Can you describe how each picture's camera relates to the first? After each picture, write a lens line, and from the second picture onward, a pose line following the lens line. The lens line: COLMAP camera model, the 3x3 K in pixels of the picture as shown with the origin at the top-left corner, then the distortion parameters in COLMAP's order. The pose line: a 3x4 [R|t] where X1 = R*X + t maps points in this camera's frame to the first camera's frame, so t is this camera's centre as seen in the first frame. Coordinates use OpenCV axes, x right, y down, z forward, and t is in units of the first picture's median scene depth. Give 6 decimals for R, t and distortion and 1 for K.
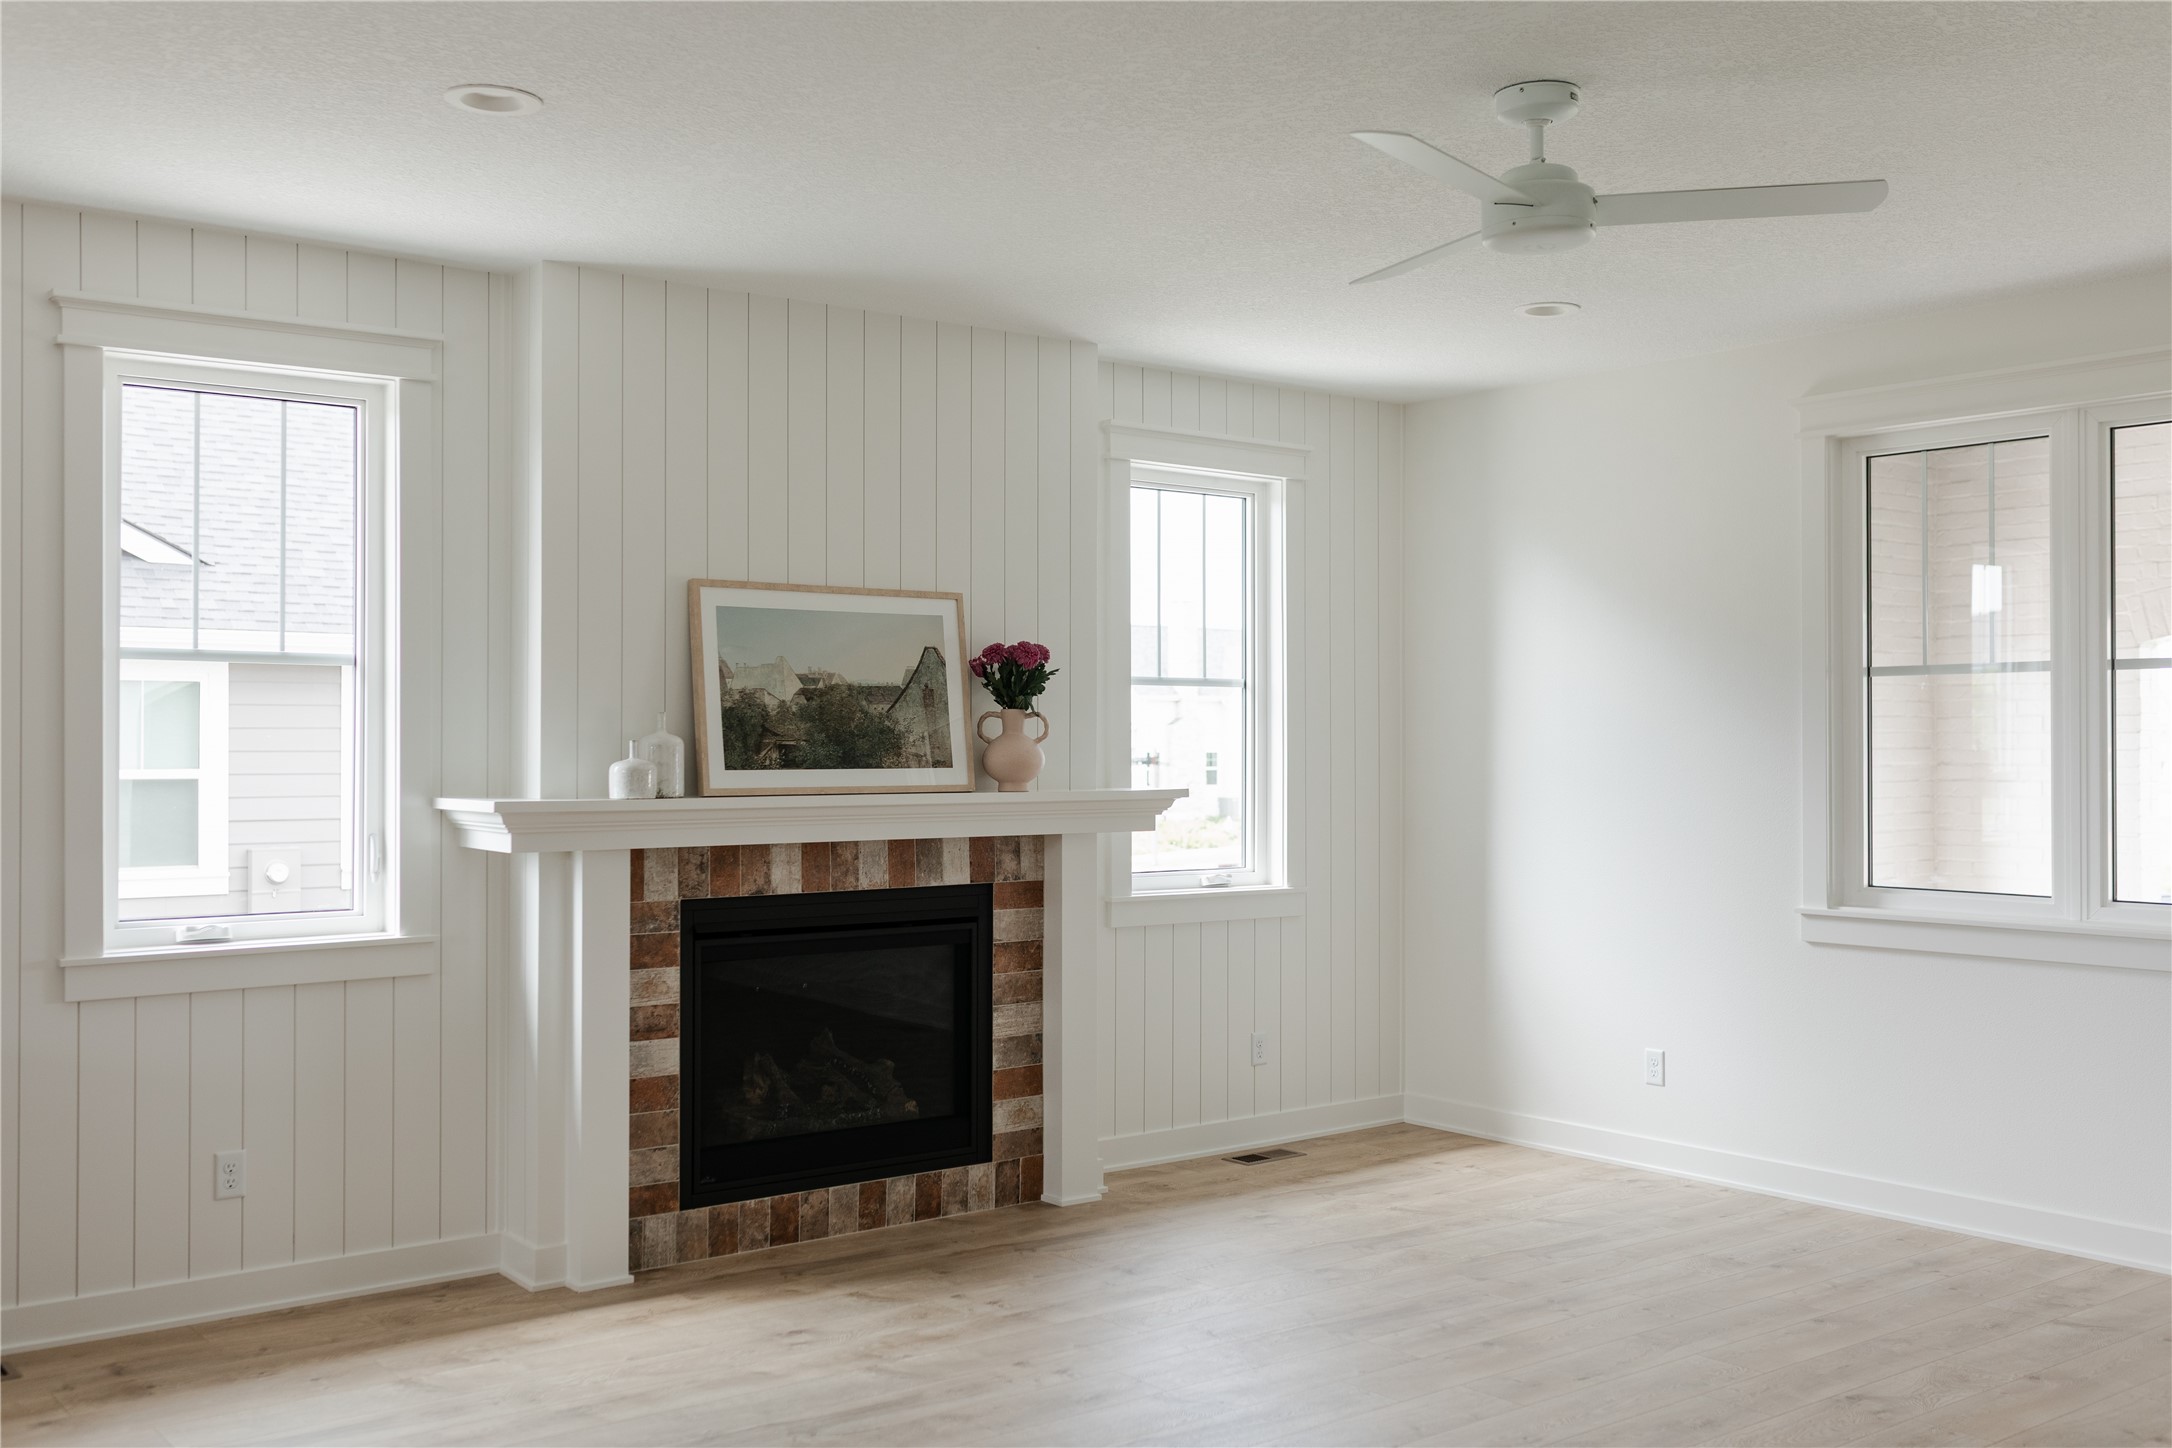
lens RADIAL K [[2165.4, 0, 1079.0], [0, 2165.4, 721.0], [0, 0, 1]] dist [-0.037730, 0.000000]
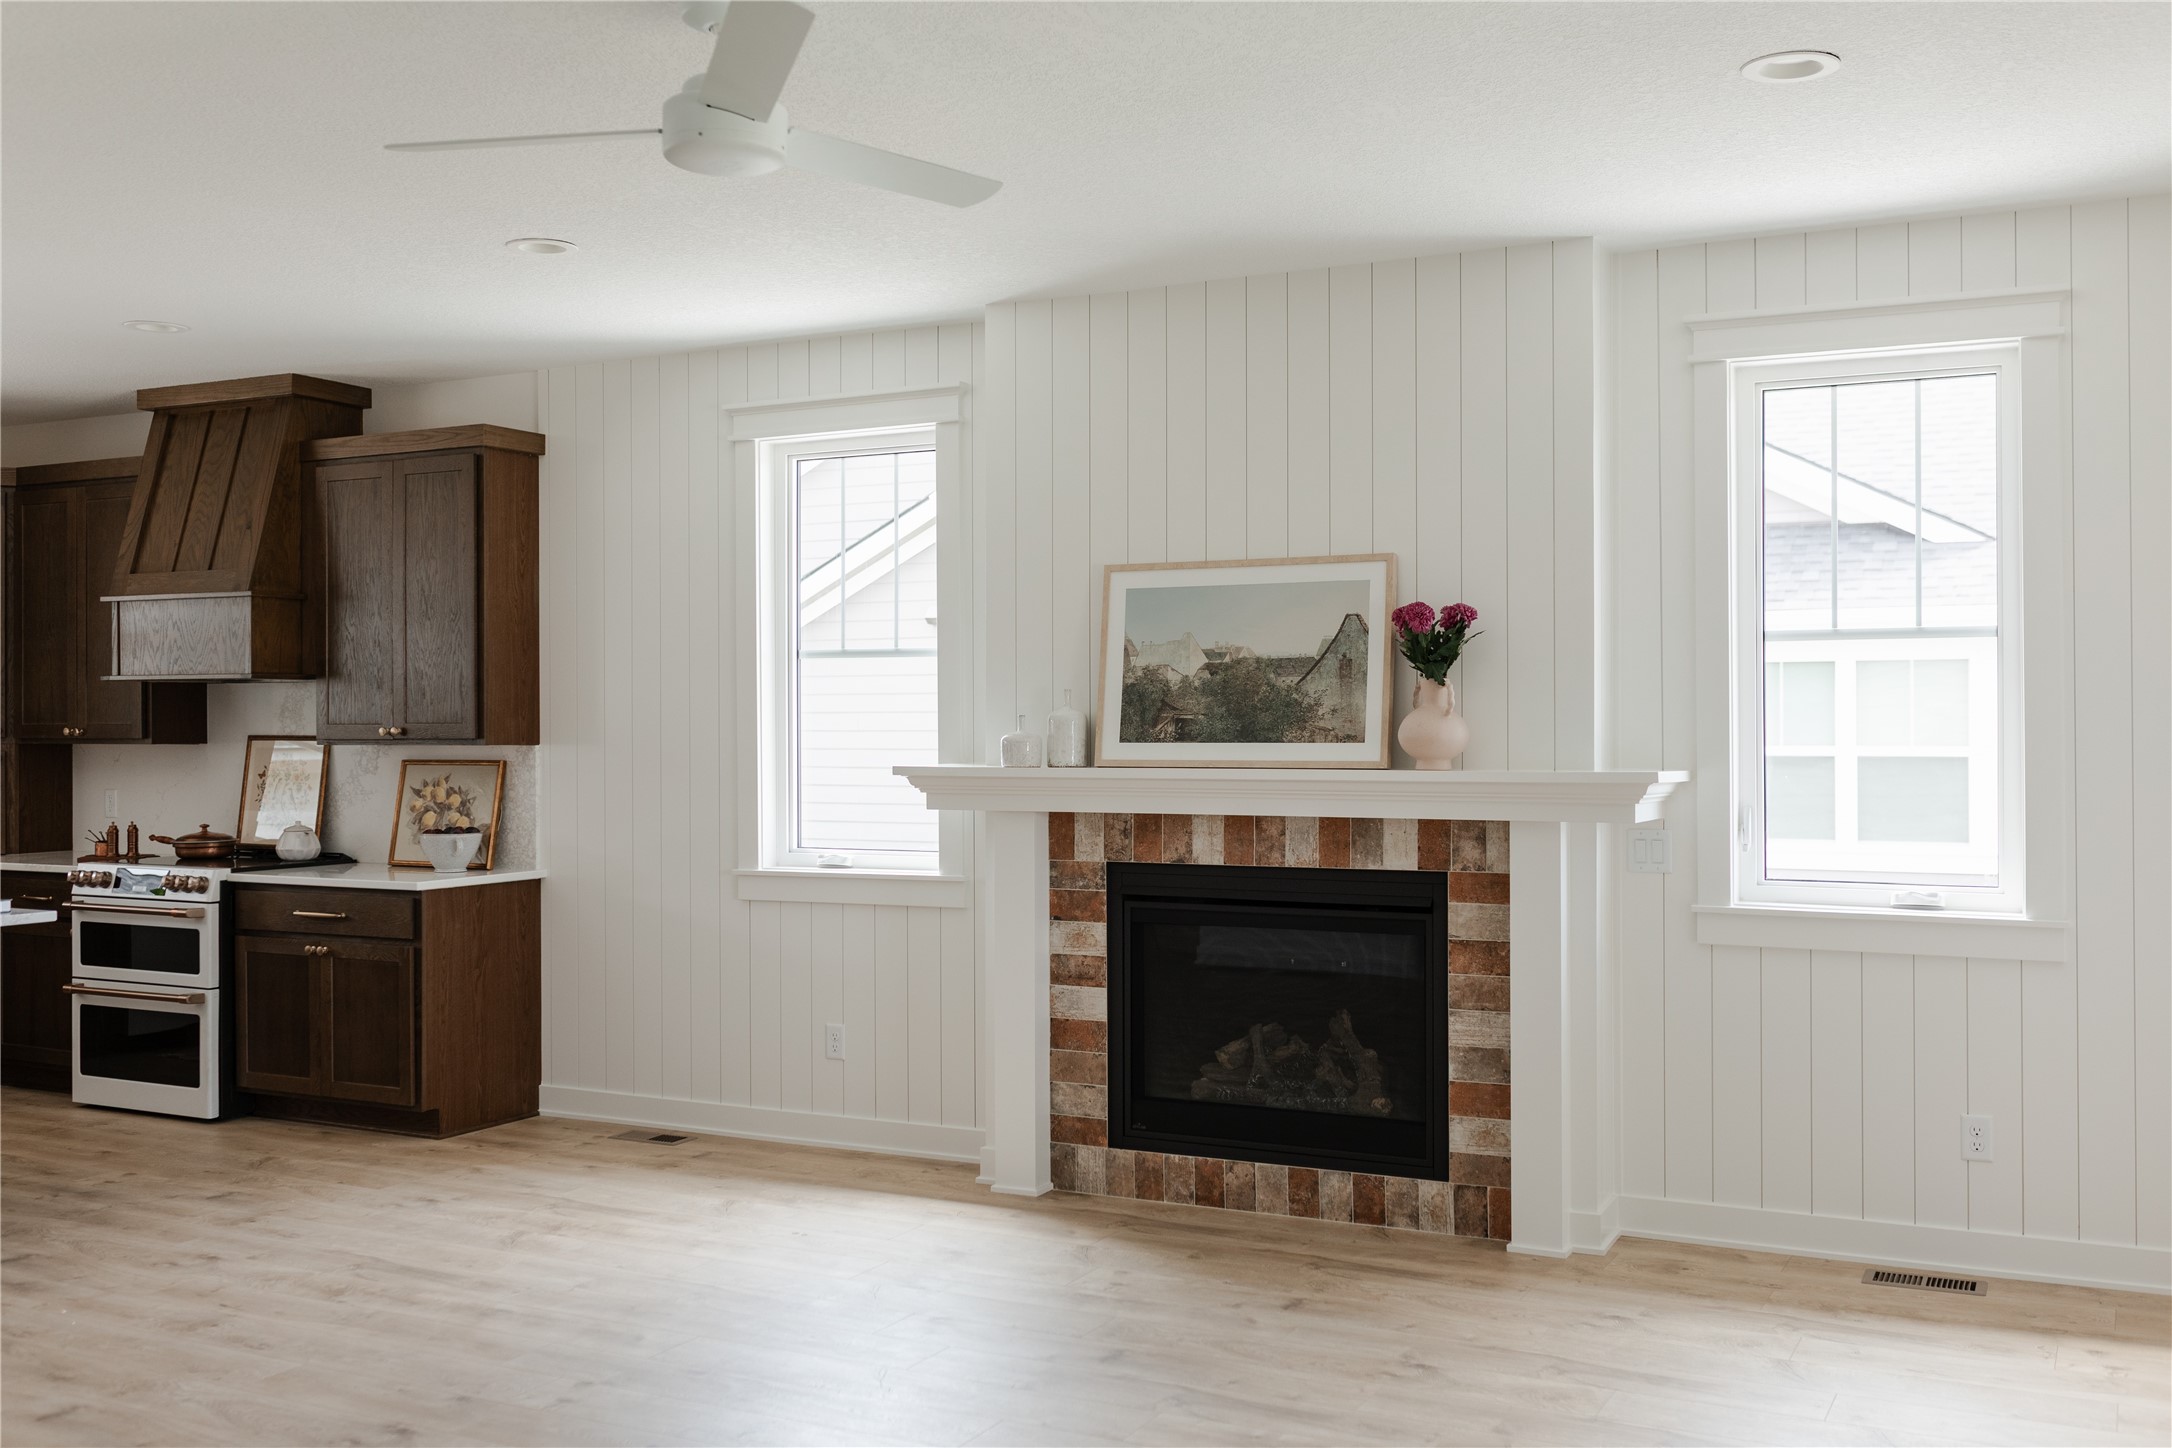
lens RADIAL K [[1952.3, 0, 1086.5], [0, 1952.3, 730.3], [0, 0, 1]] dist [0.004692, -0.031696]
pose [[0.407193, 0.003315, -0.913336, 0.687958], [0.012617, 0.999878, 0.009254, 0.007233], [0.913255, -0.015292, 0.407101, 0.575646]]
